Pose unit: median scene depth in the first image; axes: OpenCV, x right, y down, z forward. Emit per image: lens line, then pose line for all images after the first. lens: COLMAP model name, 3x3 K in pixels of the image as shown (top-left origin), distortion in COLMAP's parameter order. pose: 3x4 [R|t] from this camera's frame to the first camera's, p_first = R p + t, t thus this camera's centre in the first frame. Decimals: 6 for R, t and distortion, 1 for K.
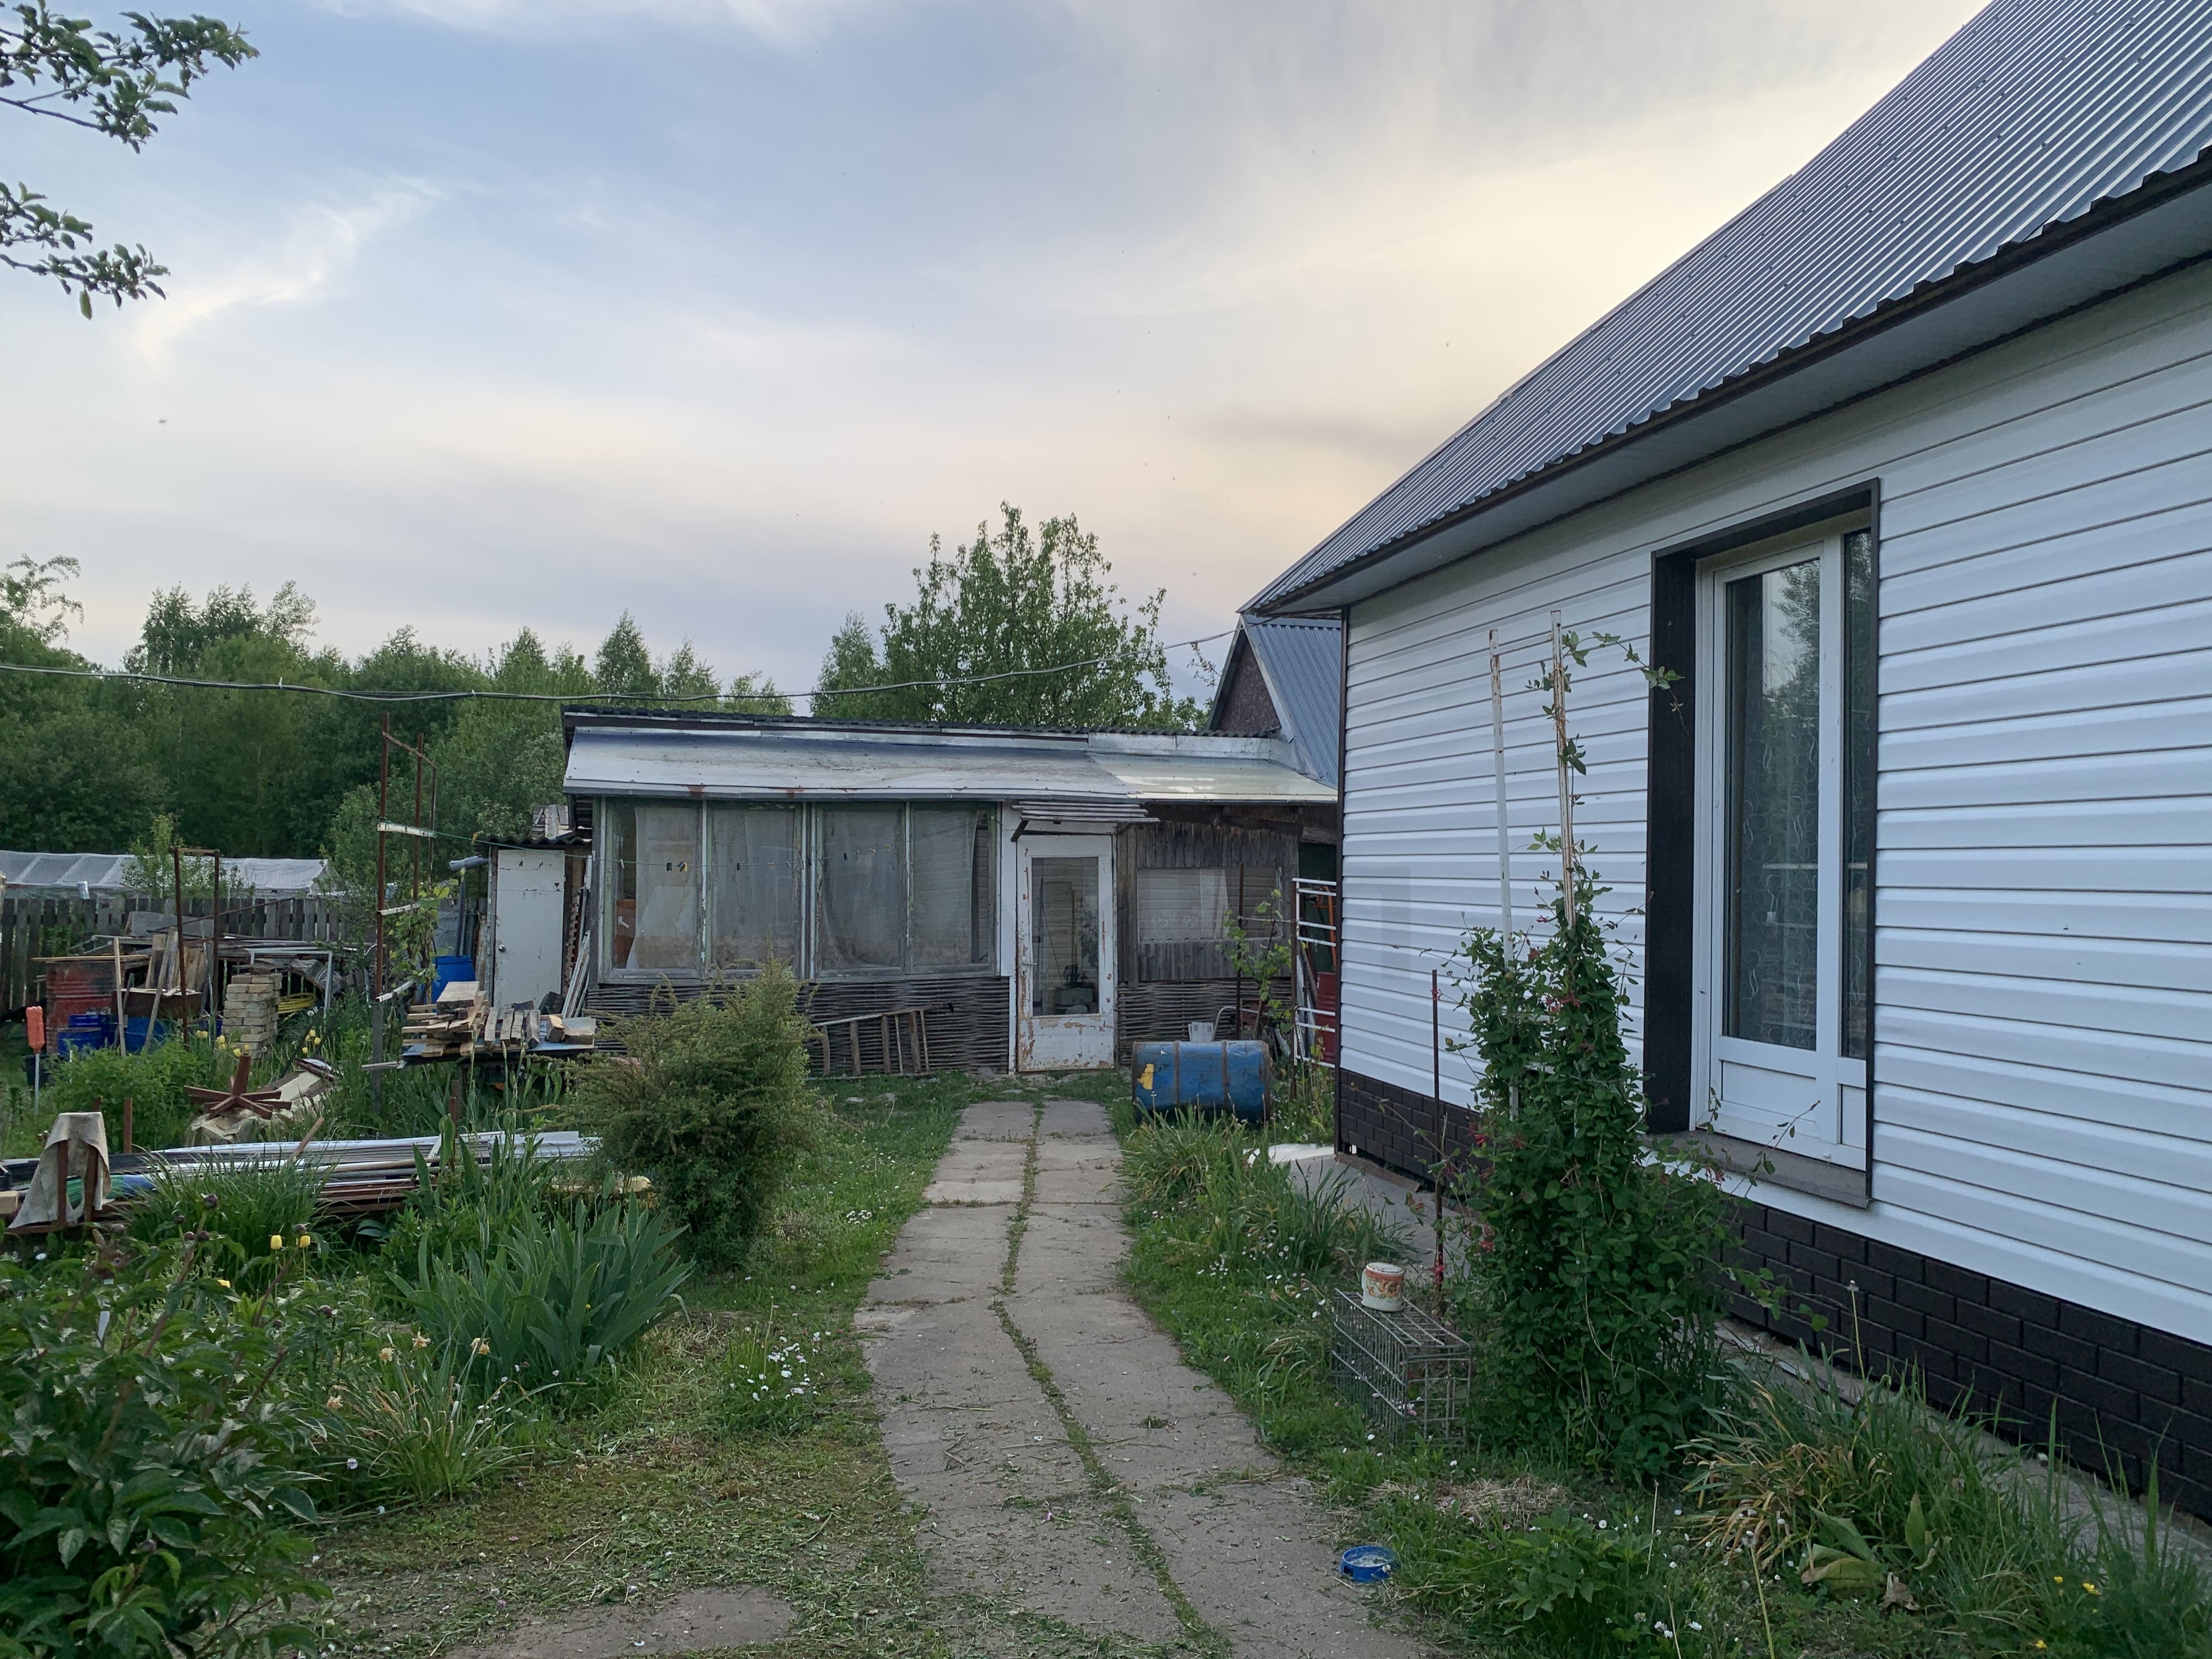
lens RADIAL K [[1675.5, 0, 1114.9], [0, 1675.5, 813.2], [0, 0, 1]] dist [0.039042, -0.057084]
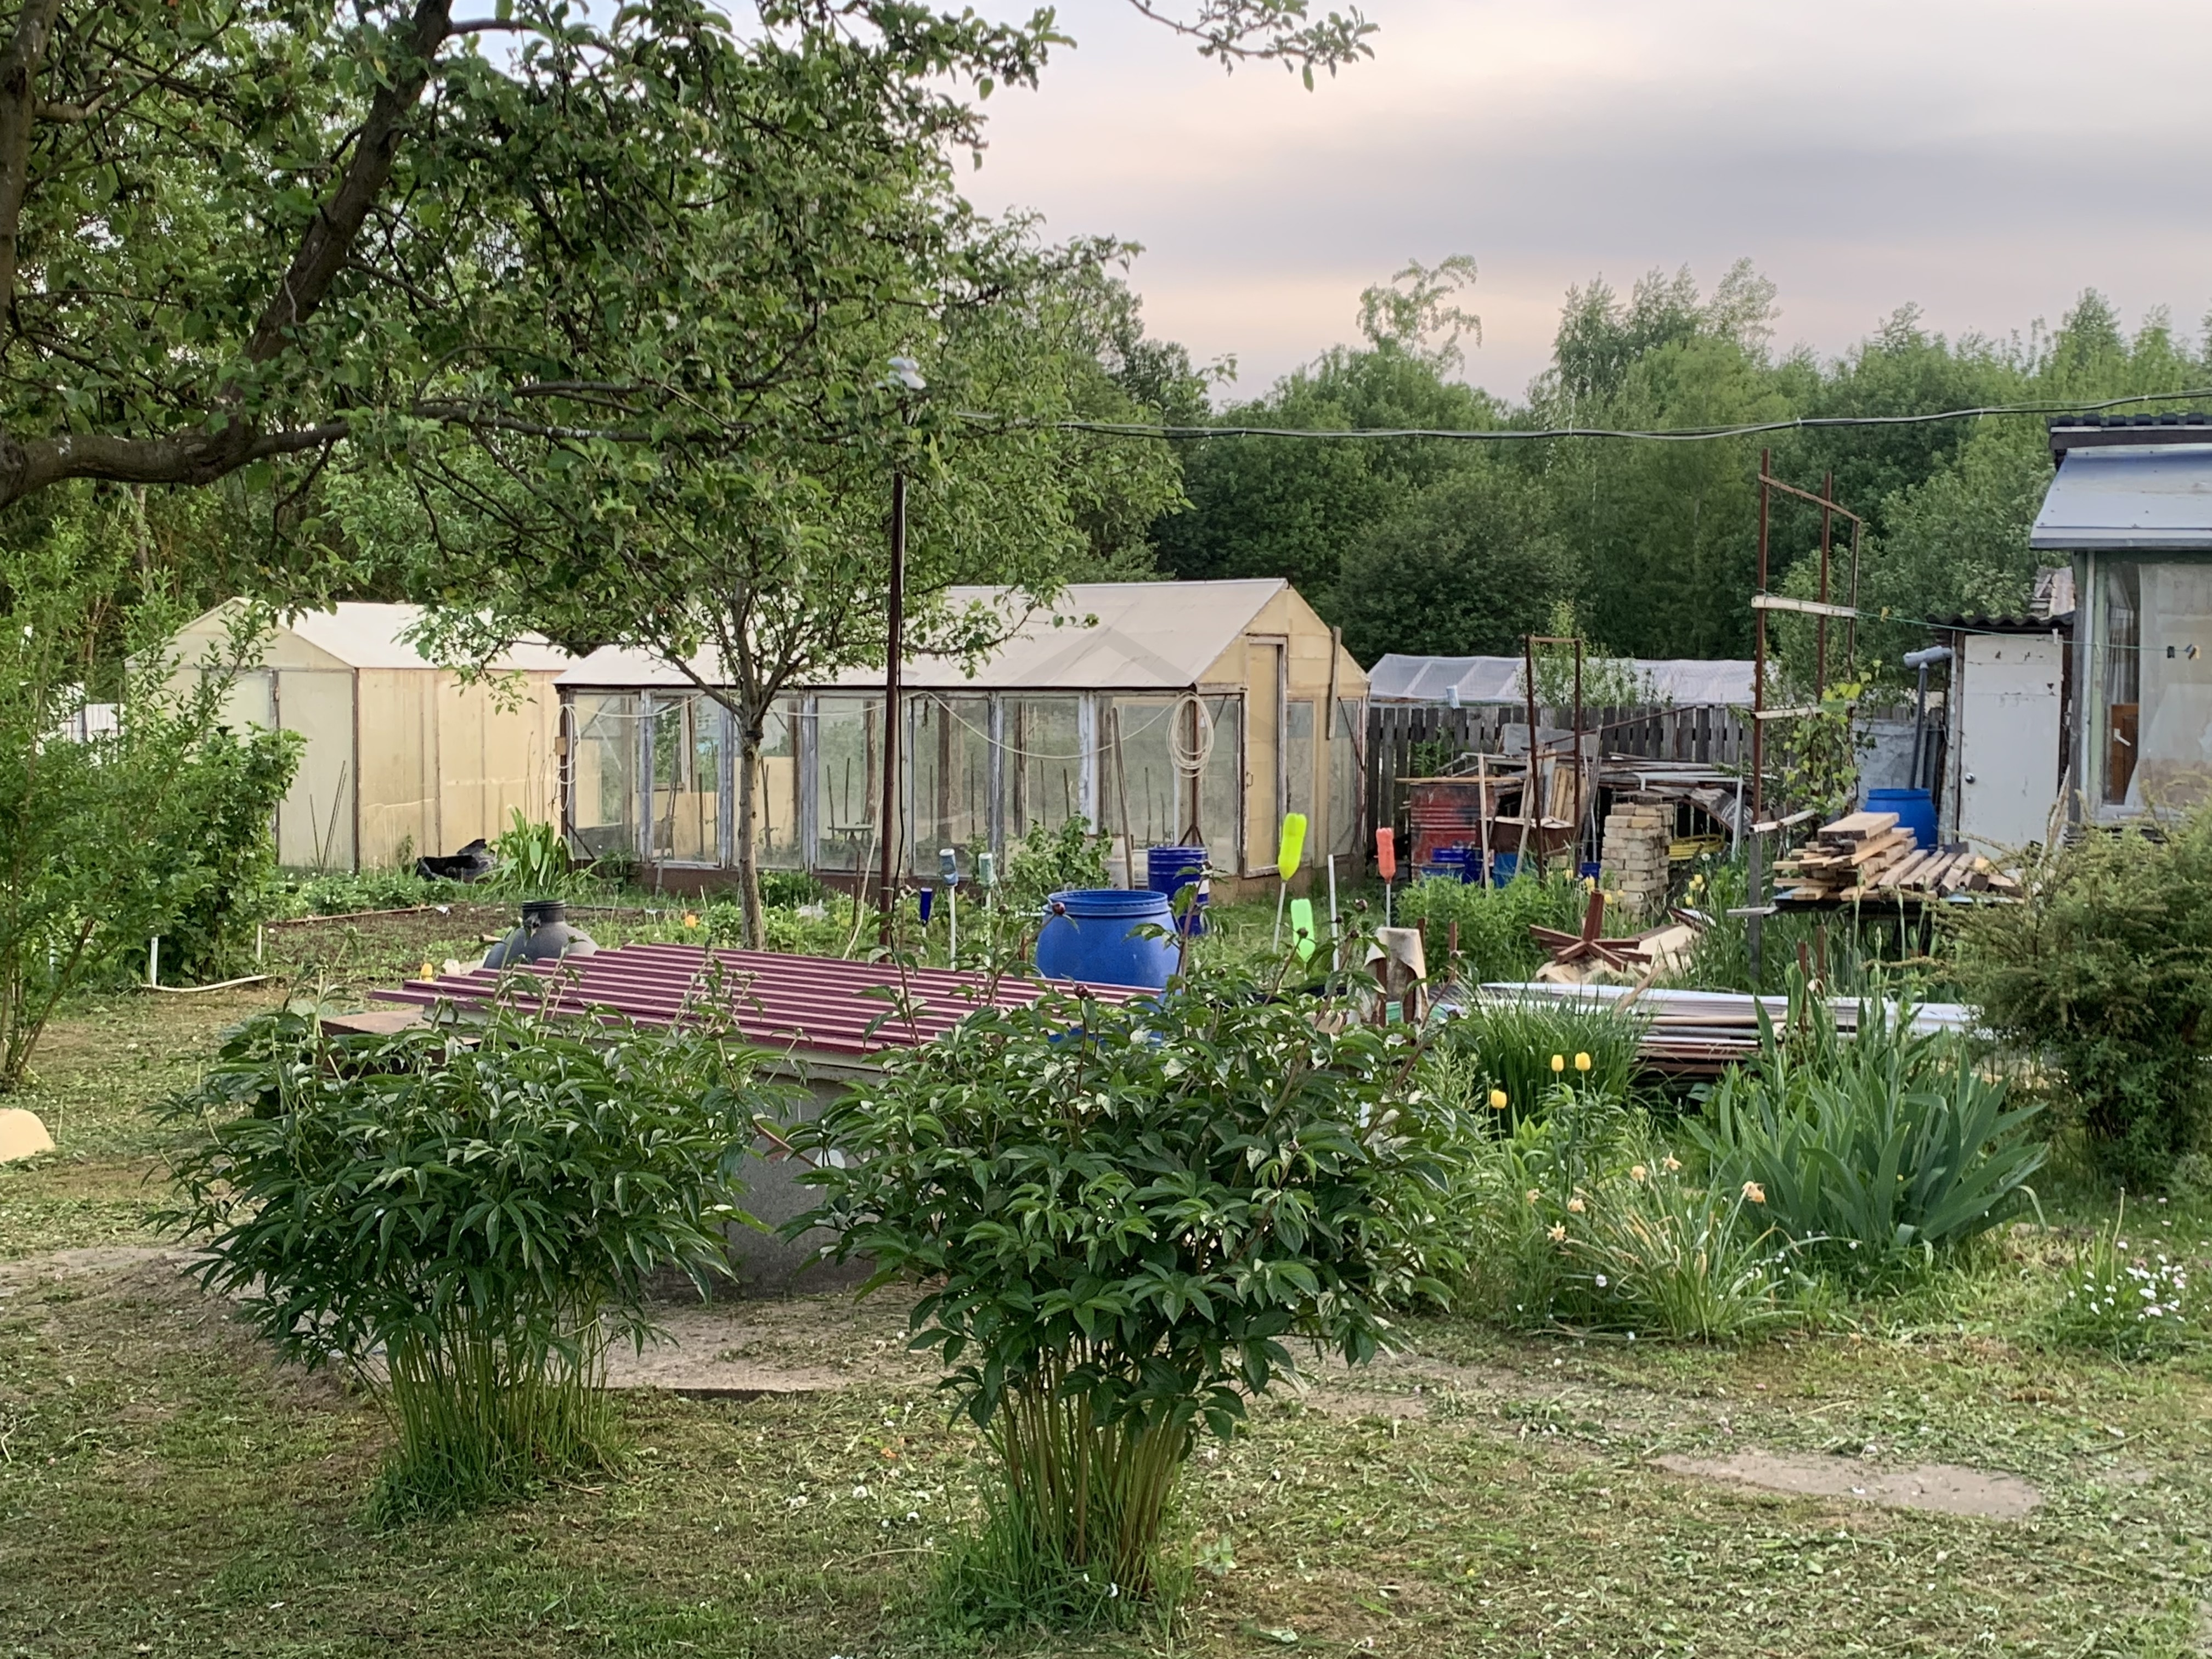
lens RADIAL K [[2645.9, 0, 1102.0], [0, 2645.9, 827.4], [0, 0, 1]] dist [0.084533, -0.028141]
pose [[0.767650, 0.029513, -0.640190, 0.144676], [0.027808, 0.996464, 0.079282, 0.008220], [0.640266, -0.078663, 0.764115, -0.147802]]
